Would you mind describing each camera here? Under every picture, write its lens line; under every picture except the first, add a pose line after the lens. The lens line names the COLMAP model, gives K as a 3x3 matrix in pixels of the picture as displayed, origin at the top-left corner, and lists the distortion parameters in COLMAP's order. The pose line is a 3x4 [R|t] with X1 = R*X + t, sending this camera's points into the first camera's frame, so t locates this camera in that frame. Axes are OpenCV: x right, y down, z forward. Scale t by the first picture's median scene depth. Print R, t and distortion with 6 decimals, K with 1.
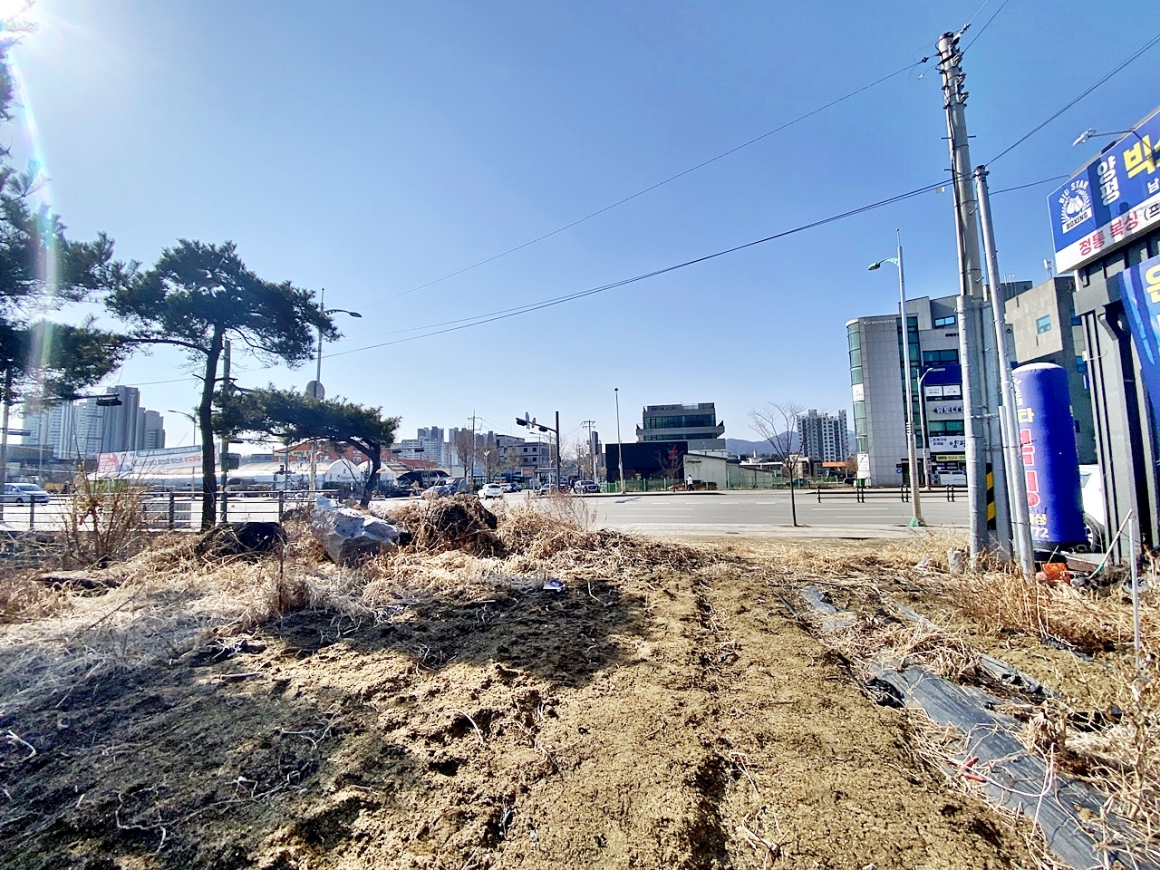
lens RADIAL K [[469.3, 0, 577.0], [0, 469.3, 434.9], [0, 0, 1]] dist [0.005753, -0.013760]
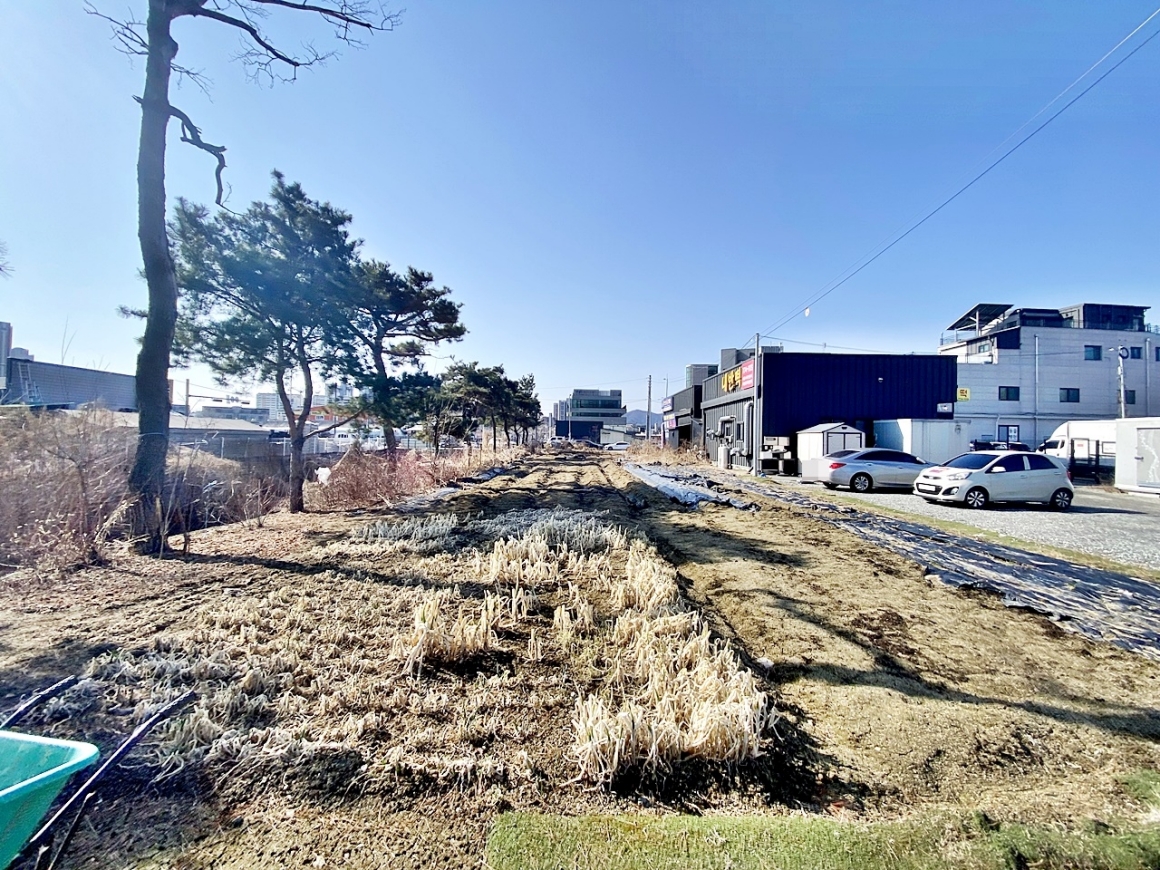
lens RADIAL K [[459.2, 0, 579.2], [0, 459.2, 433.4], [0, 0, 1]] dist [0.018868, -0.018303]
pose [[0.980431, 0.040980, 0.192551, -0.173098], [-0.054684, 0.996293, 0.066405, -0.047413], [-0.189116, -0.075635, 0.979037, -0.637682]]
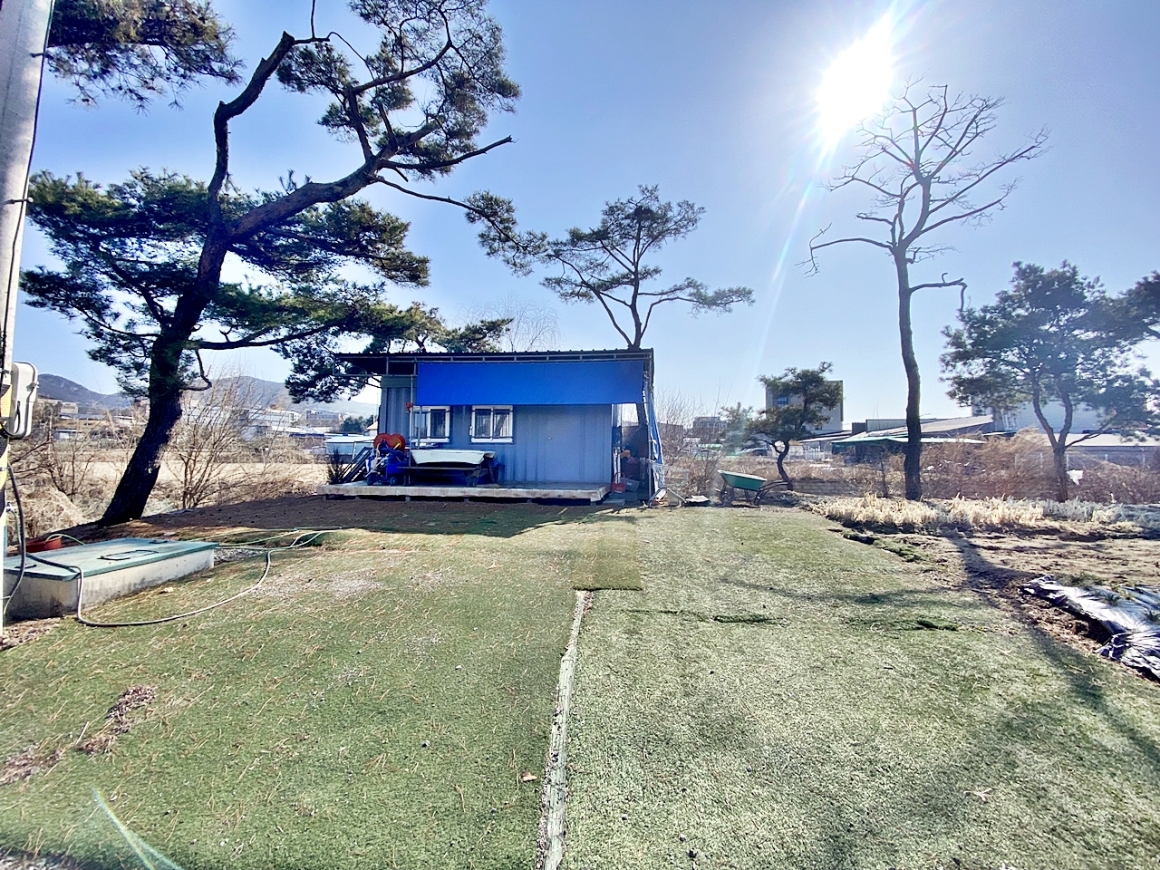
lens RADIAL K [[463.1, 0, 576.5], [0, 463.1, 434.4], [0, 0, 1]] dist [0.048172, -0.031102]
pose [[0.046107, -0.019308, -0.998750, -0.032112], [0.074110, 0.997124, -0.015855, -0.048830], [0.996184, -0.073287, 0.047406, -0.687472]]
